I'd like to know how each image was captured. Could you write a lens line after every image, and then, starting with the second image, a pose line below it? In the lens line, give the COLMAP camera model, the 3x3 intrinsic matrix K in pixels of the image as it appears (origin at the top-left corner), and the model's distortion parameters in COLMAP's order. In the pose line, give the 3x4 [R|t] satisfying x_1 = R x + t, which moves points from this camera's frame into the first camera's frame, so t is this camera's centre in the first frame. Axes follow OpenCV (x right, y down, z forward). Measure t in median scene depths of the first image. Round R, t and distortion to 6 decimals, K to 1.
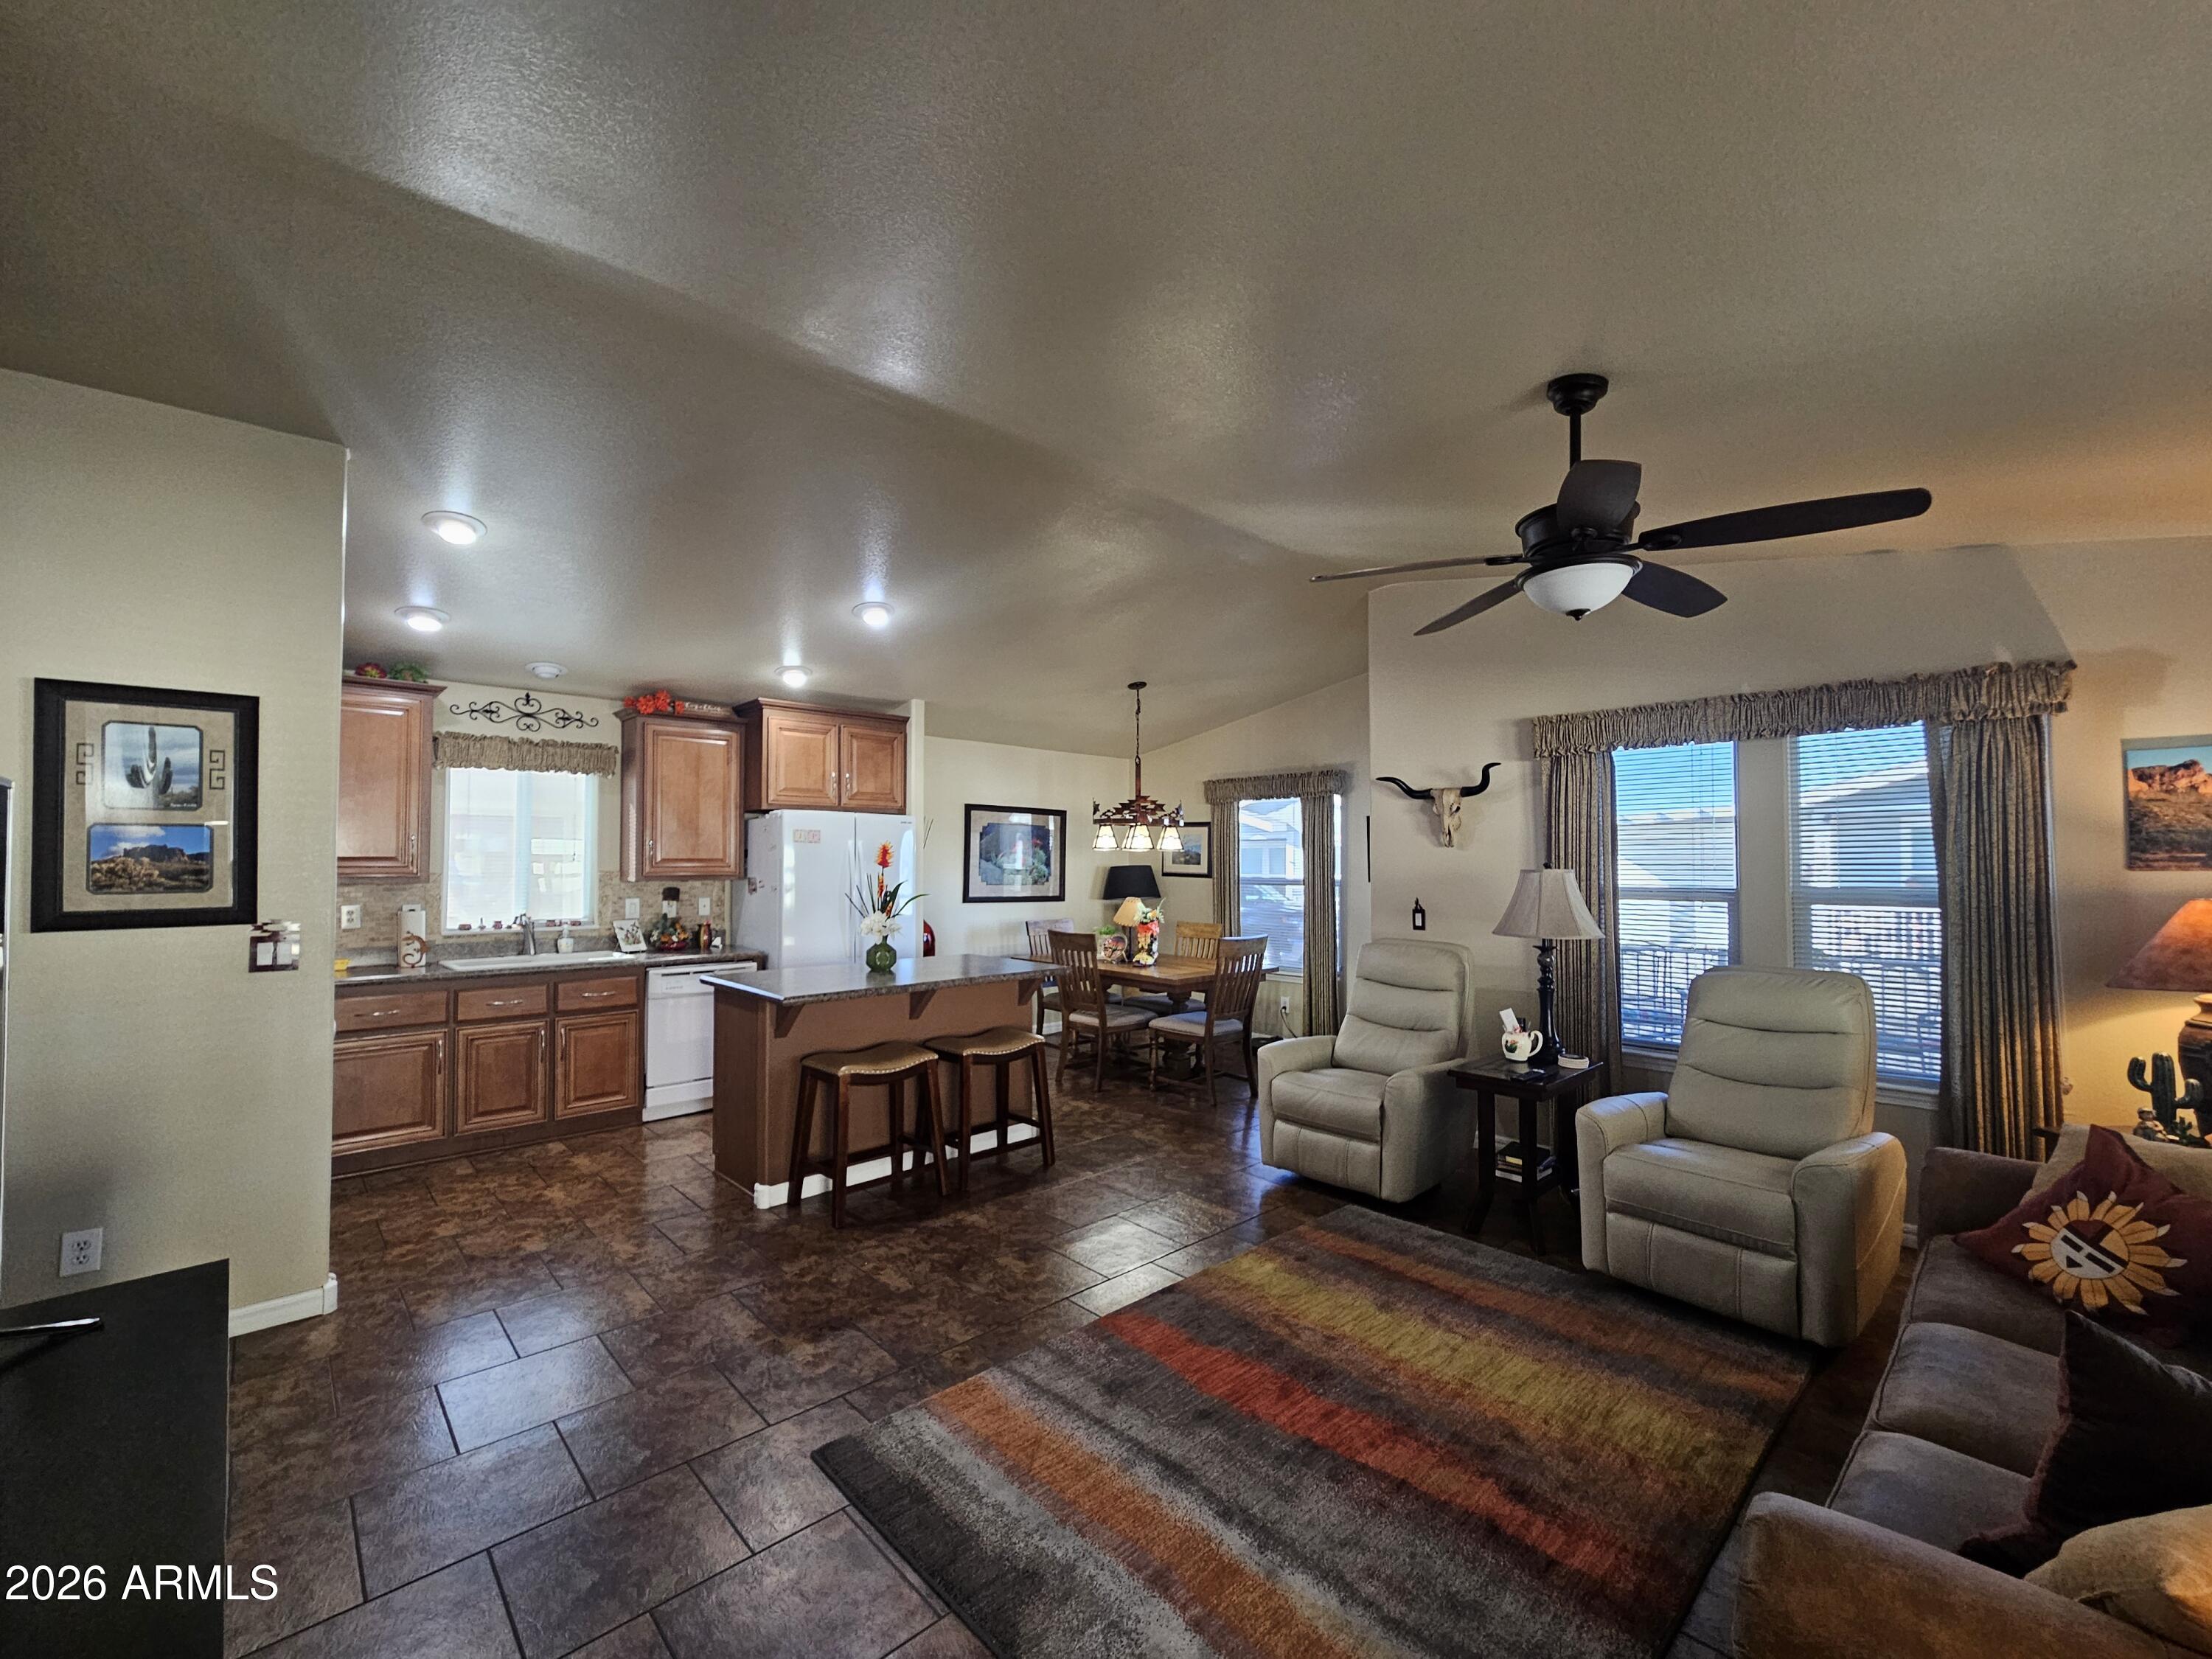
lens RADIAL K [[908.0, 0, 1102.4], [0, 908.0, 842.8], [0, 0, 1]] dist [-0.005899, 0.002829]
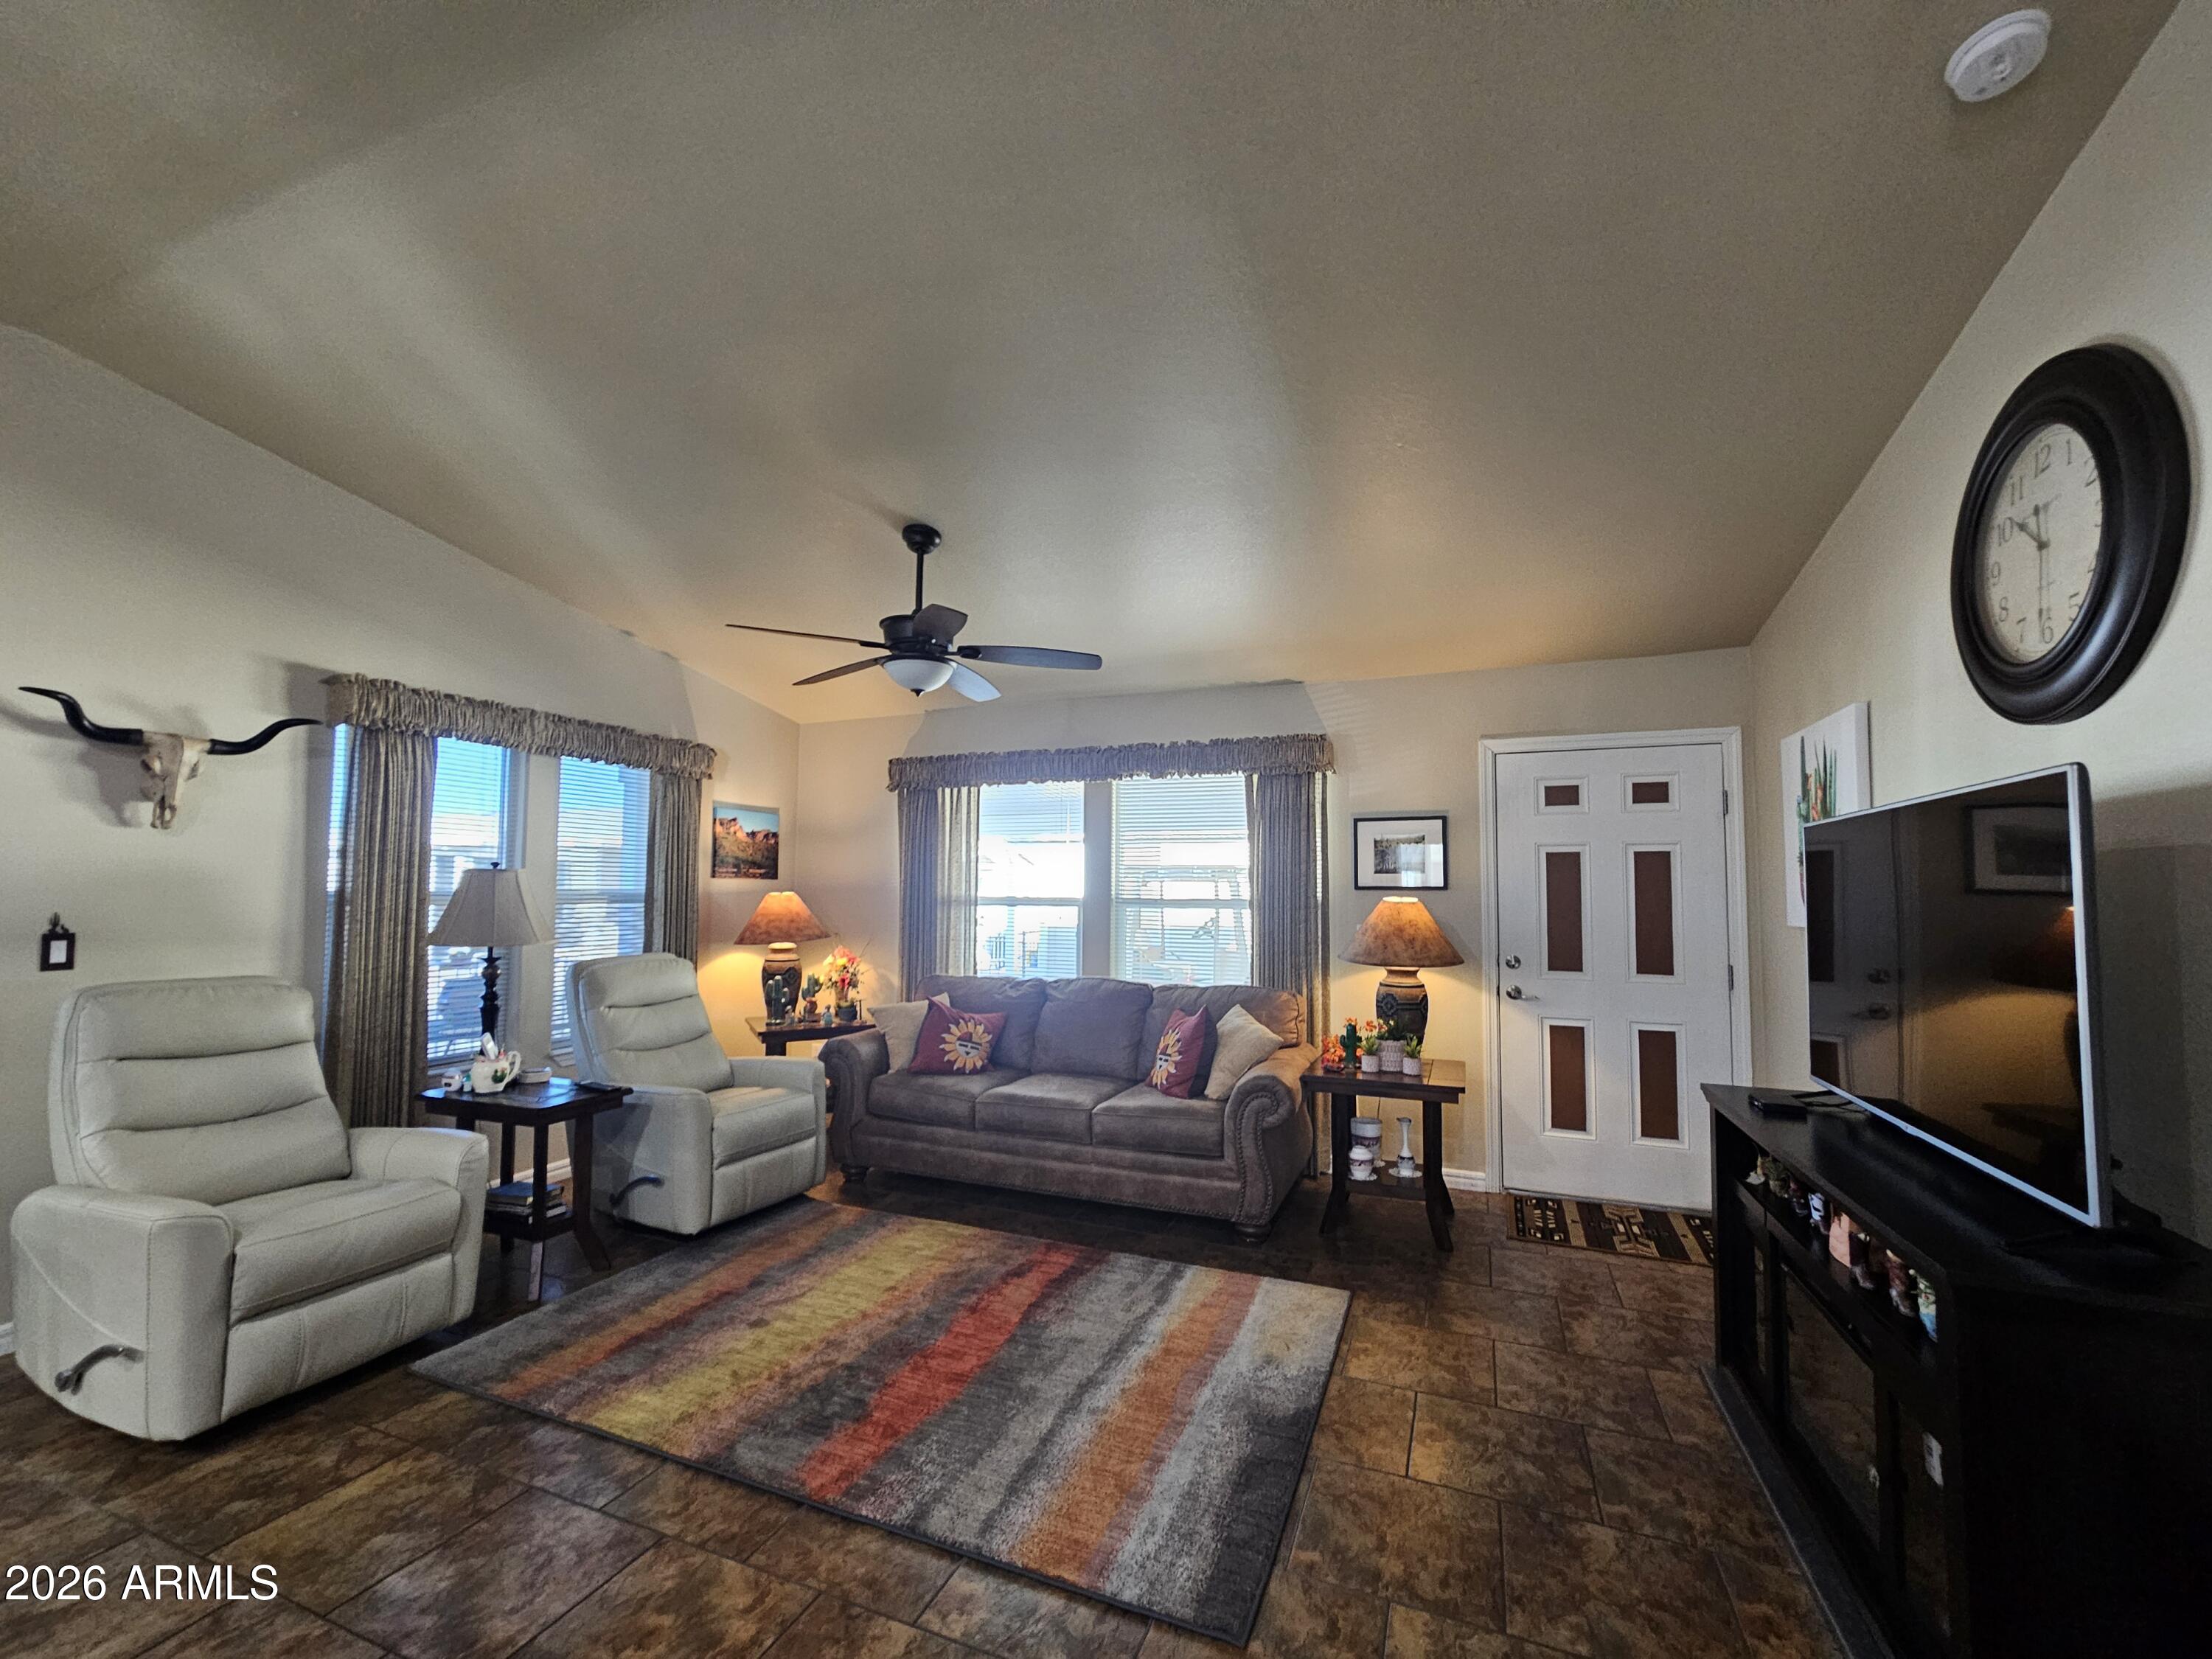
lens RADIAL K [[908.0, 0, 1102.4], [0, 908.0, 842.8], [0, 0, 1]] dist [-0.005899, 0.002829]
pose [[-0.424968, 0.046220, 0.904028, -0.736704], [-0.033699, 0.997195, -0.066825, 0.055482], [-0.904581, -0.058863, -0.422219, 1.104620]]
